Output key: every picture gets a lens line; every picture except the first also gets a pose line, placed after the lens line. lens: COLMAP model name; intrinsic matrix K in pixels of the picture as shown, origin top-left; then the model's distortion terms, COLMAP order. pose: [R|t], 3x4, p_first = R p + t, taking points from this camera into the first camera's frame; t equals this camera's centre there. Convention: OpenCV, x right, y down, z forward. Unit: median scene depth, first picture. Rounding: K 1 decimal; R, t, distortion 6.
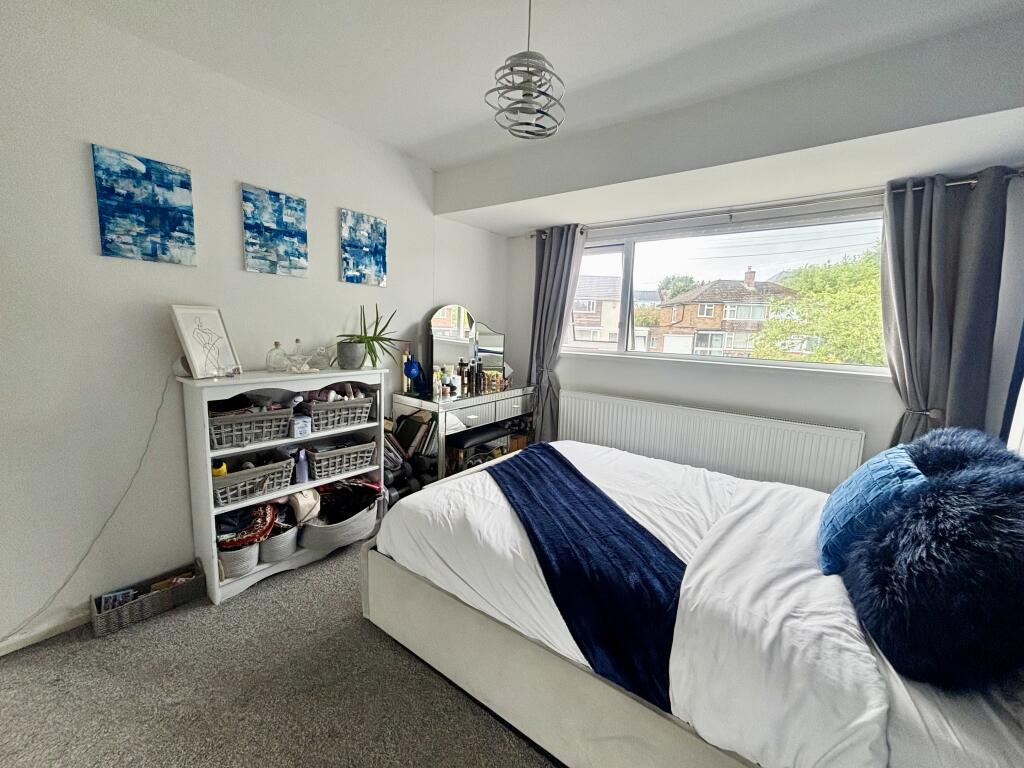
lens RADIAL K [[412.5, 0, 512.0], [0, 412.5, 384.0], [0, 0, 1]] dist [0.013942, 0.000028]
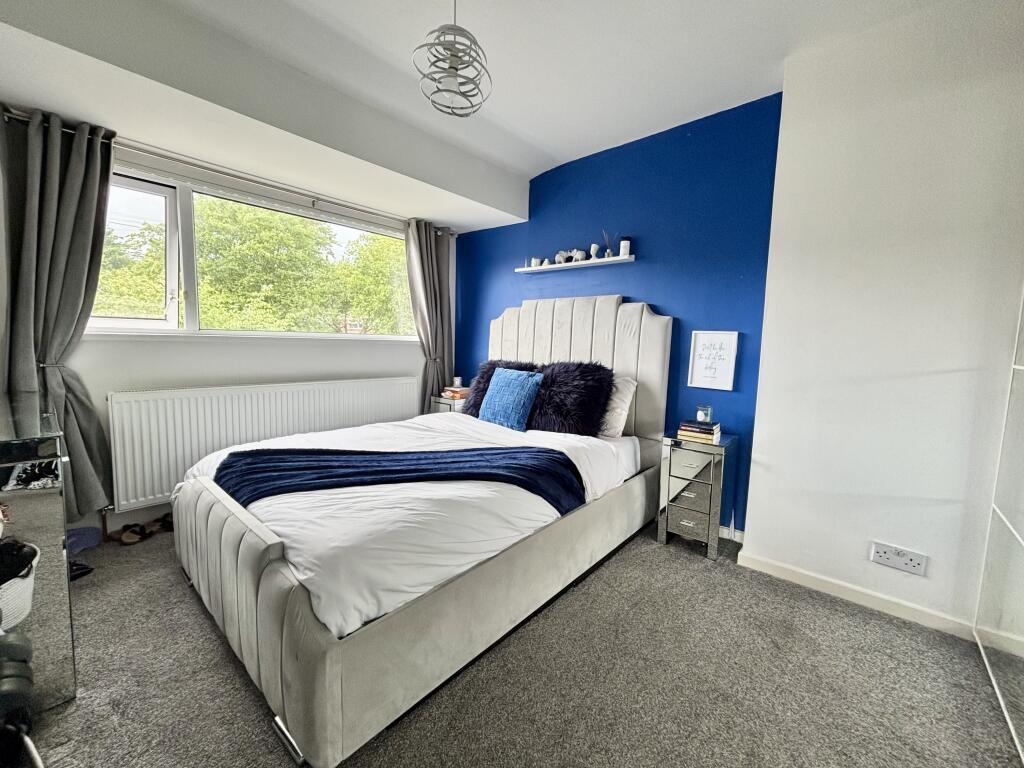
lens RADIAL K [[412.5, 0, 512.0], [0, 412.5, 384.0], [0, 0, 1]] dist [0.013942, 0.000028]
pose [[0.087371, -0.134327, 0.987078, -0.667609], [0.113900, 0.985716, 0.124060, -0.010812], [-0.989643, 0.101589, 0.101423, 0.501624]]
